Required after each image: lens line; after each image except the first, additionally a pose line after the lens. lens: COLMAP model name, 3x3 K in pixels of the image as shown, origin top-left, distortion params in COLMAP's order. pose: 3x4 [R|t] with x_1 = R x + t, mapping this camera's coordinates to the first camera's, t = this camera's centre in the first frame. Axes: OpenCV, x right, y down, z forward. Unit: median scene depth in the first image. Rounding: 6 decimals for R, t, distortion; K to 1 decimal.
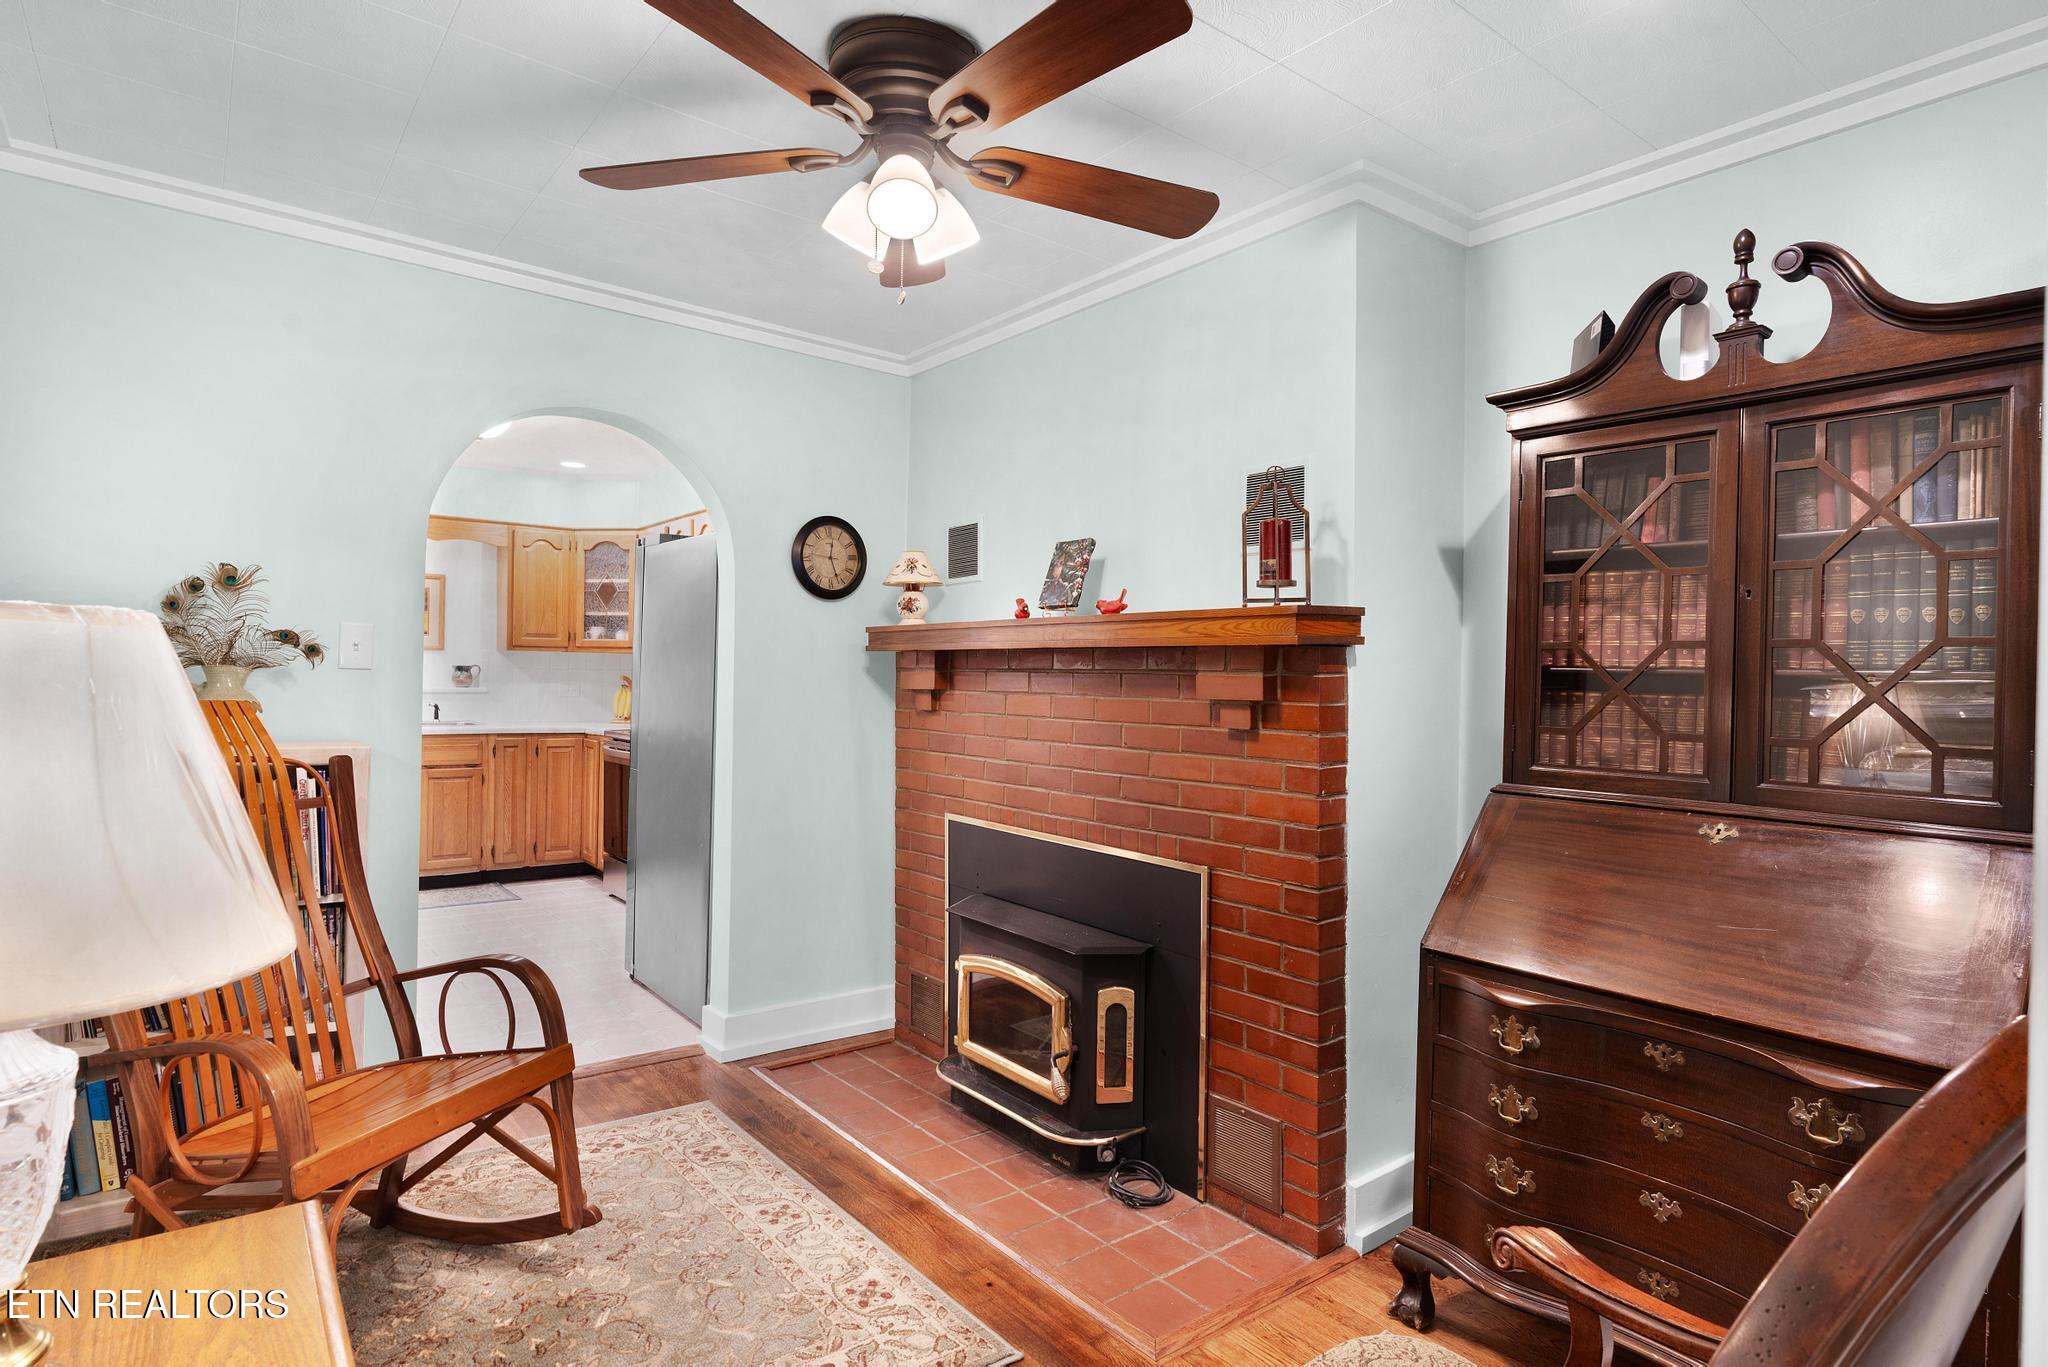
lens RADIAL K [[1095.0, 0, 1027.3], [0, 1095.0, 677.7], [0, 0, 1]] dist [-0.000177, 0.000438]
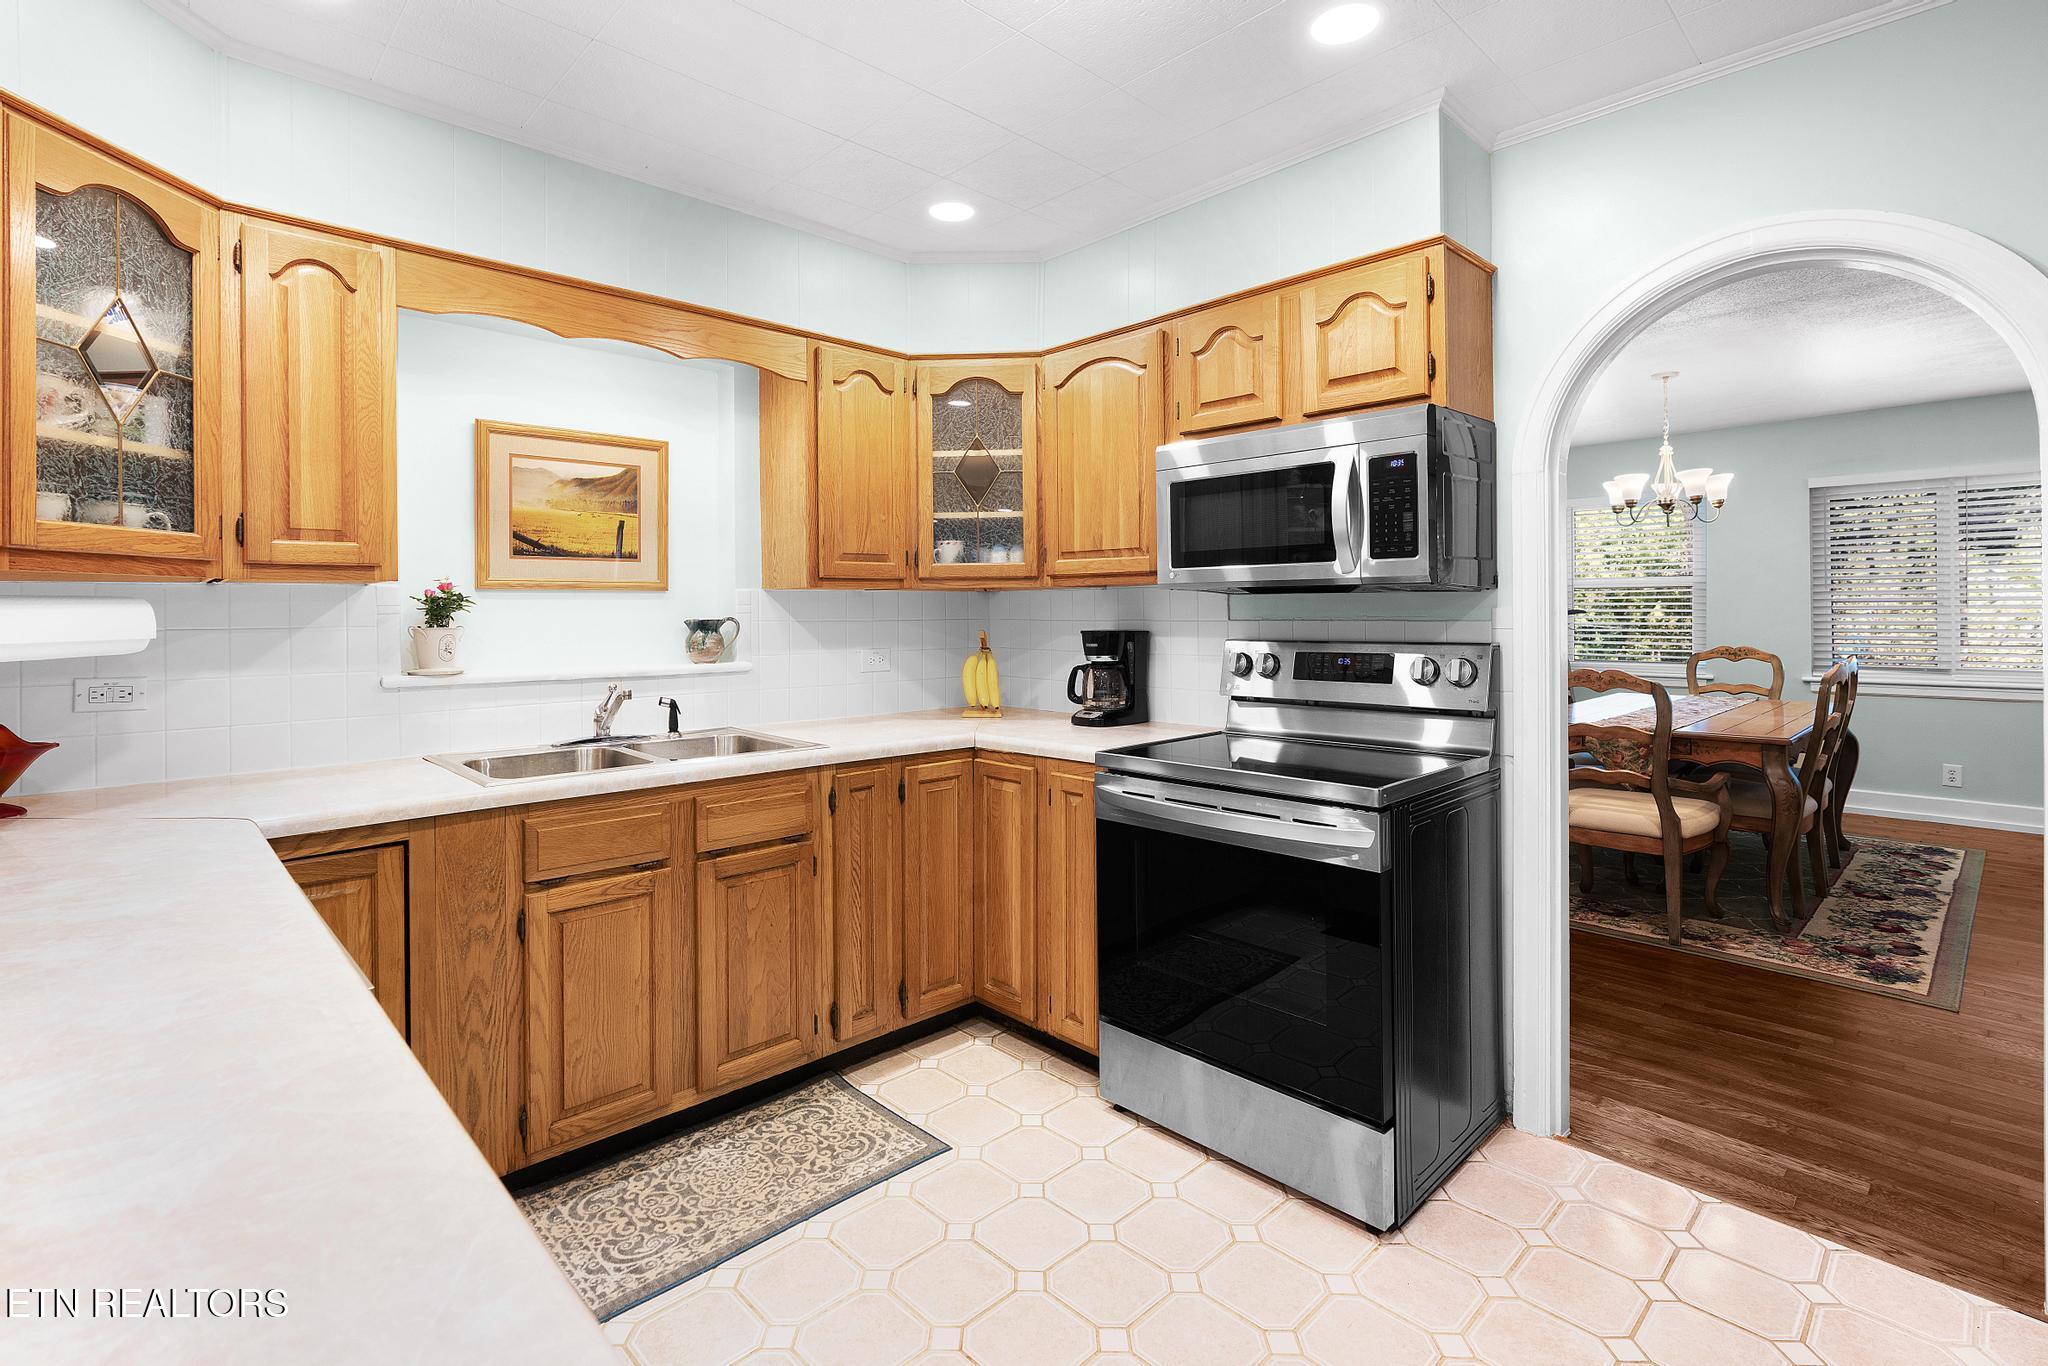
lens RADIAL K [[940.7, 0, 1022.1], [0, 940.7, 614.4], [0, 0, 1]] dist [-0.005281, 0.001536]
pose [[0.994321, -0.023237, 0.103856, -0.446359], [0.023551, 0.999721, -0.001798, -0.010175], [-0.103785, 0.004233, 0.994591, 0.593010]]
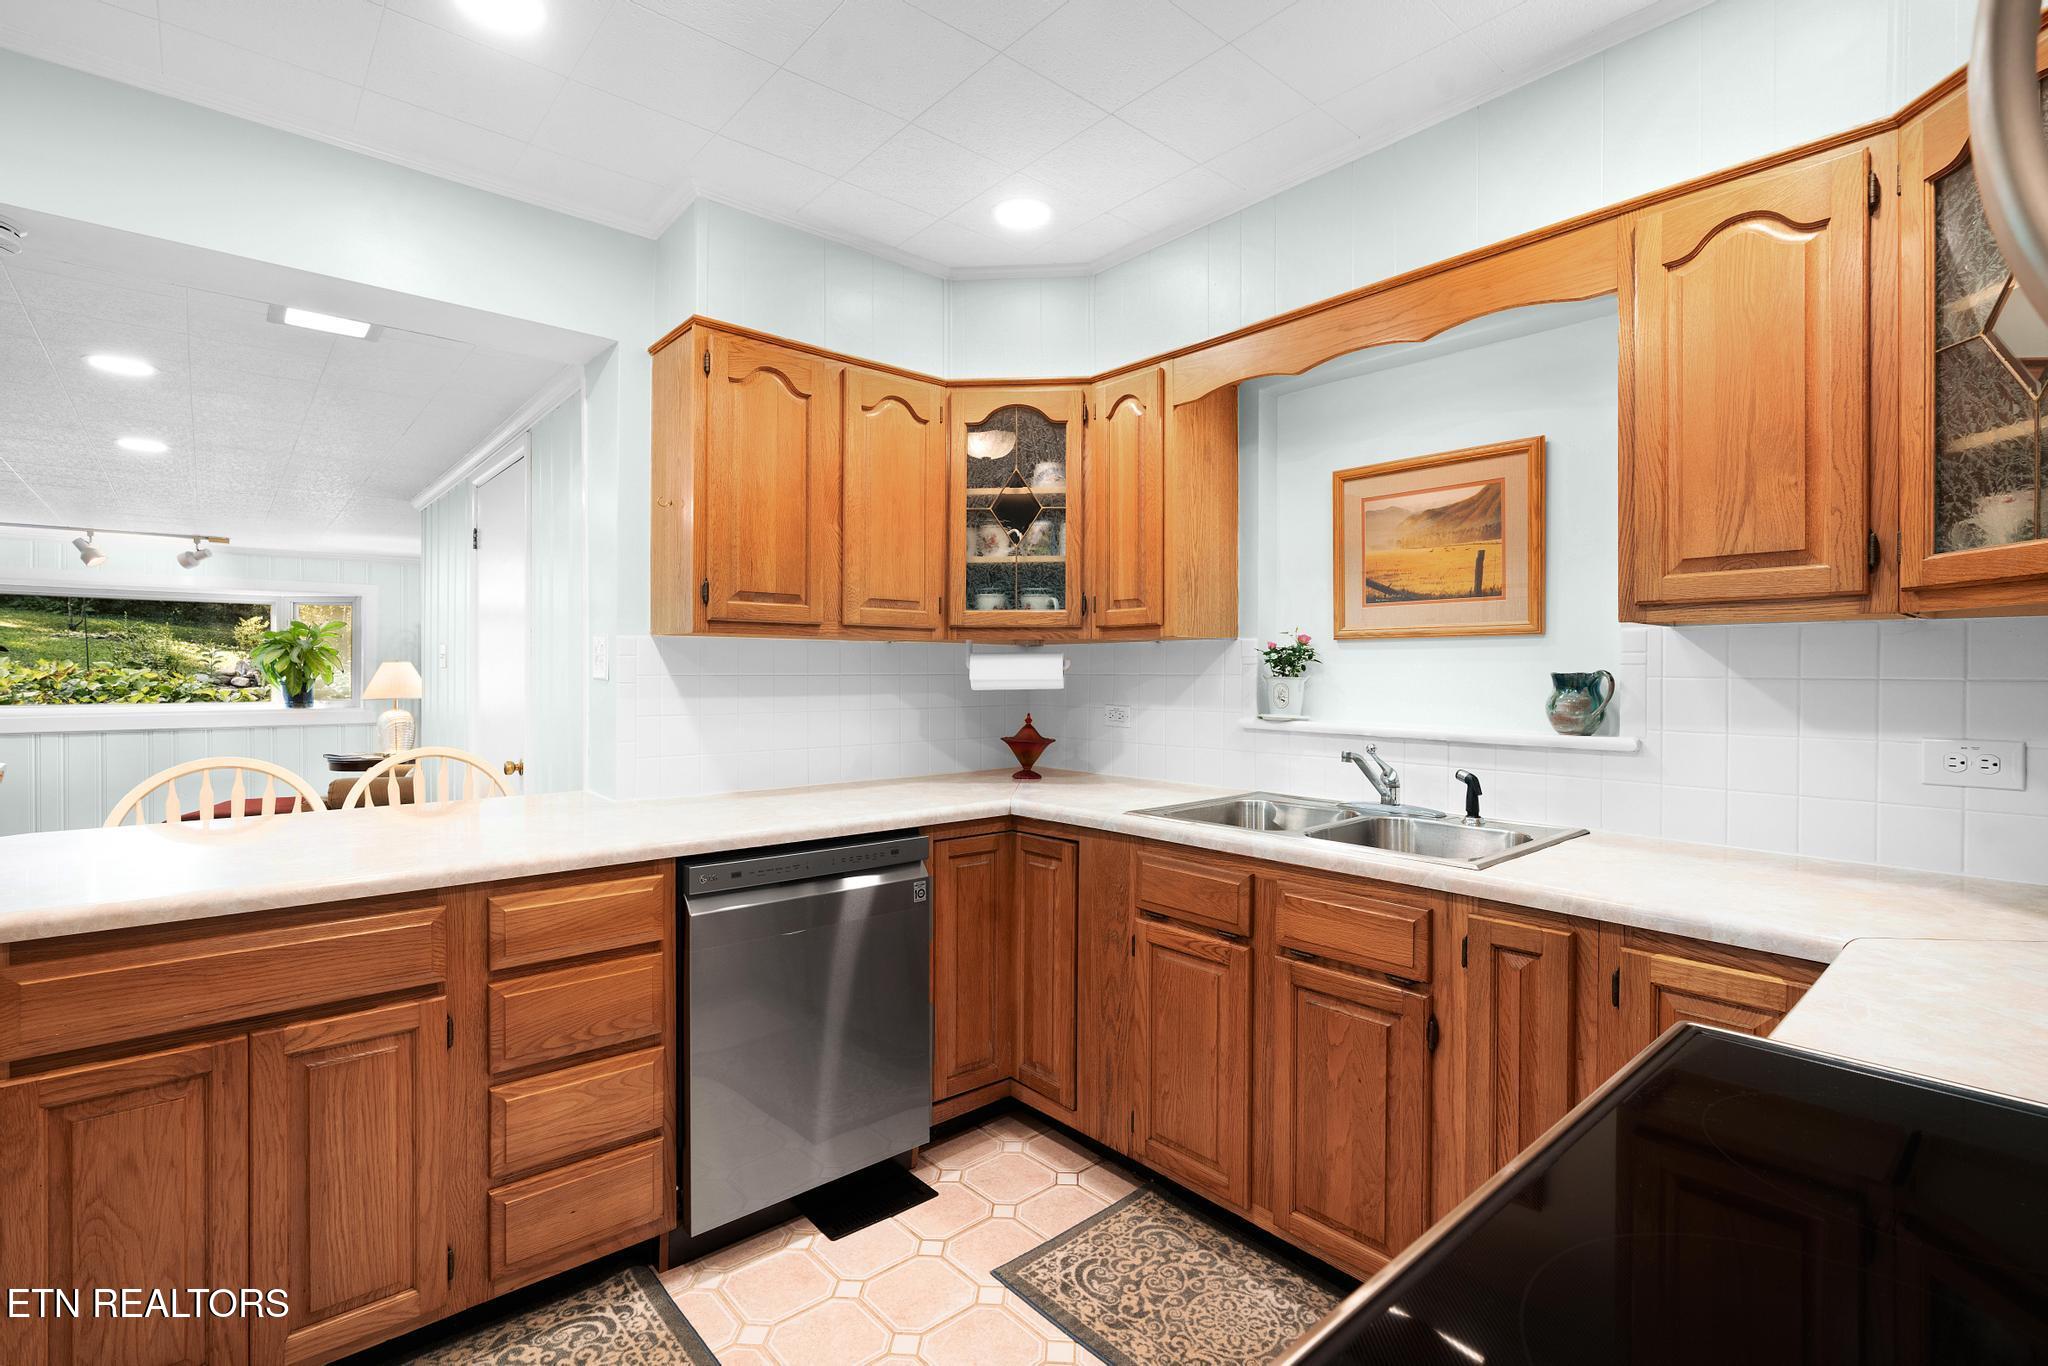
lens RADIAL K [[940.7, 0, 1019.1], [0, 940.7, 677.2], [0, 0, 1]] dist [-0.005281, 0.001536]
pose [[0.060075, -0.006789, -0.998171, -0.233387], [-0.005054, 0.999962, -0.007105, -0.007347], [0.998181, 0.005472, 0.060038, 0.859914]]
